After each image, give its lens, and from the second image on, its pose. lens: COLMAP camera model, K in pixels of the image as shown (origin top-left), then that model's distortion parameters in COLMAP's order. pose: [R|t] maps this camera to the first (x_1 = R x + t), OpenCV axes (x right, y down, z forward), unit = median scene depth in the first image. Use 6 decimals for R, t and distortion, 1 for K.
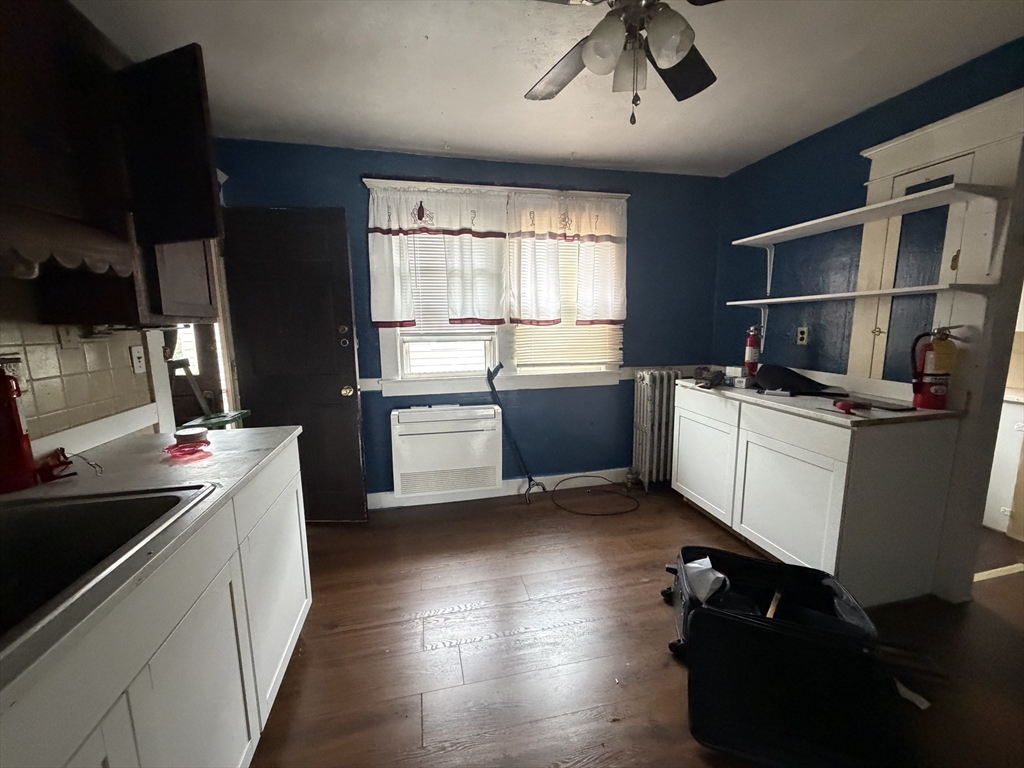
lens RADIAL K [[408.3, 0, 512.0], [0, 408.3, 384.0], [0, 0, 1]] dist [0.001224, 0.000120]
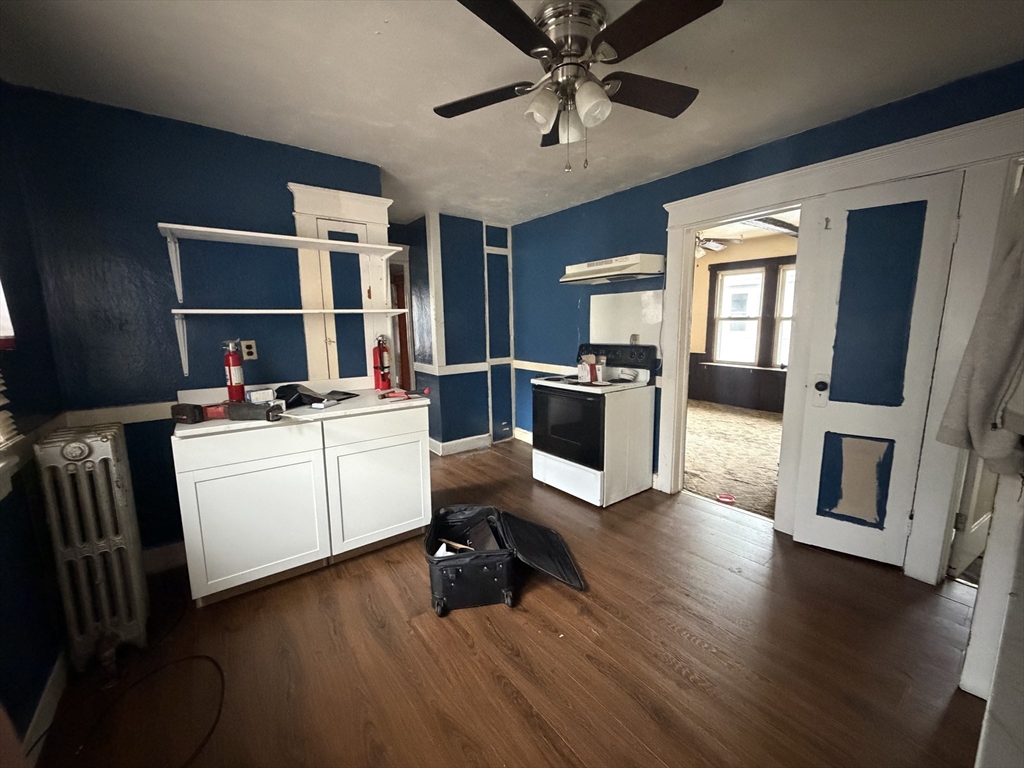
lens RADIAL K [[408.3, 0, 512.0], [0, 408.3, 384.0], [0, 0, 1]] dist [0.001224, 0.000120]
pose [[-0.413947, -0.121378, 0.902173, -0.396854], [0.151309, 0.968109, 0.199675, -0.139920], [-0.897638, 0.219161, -0.382380, 0.841859]]
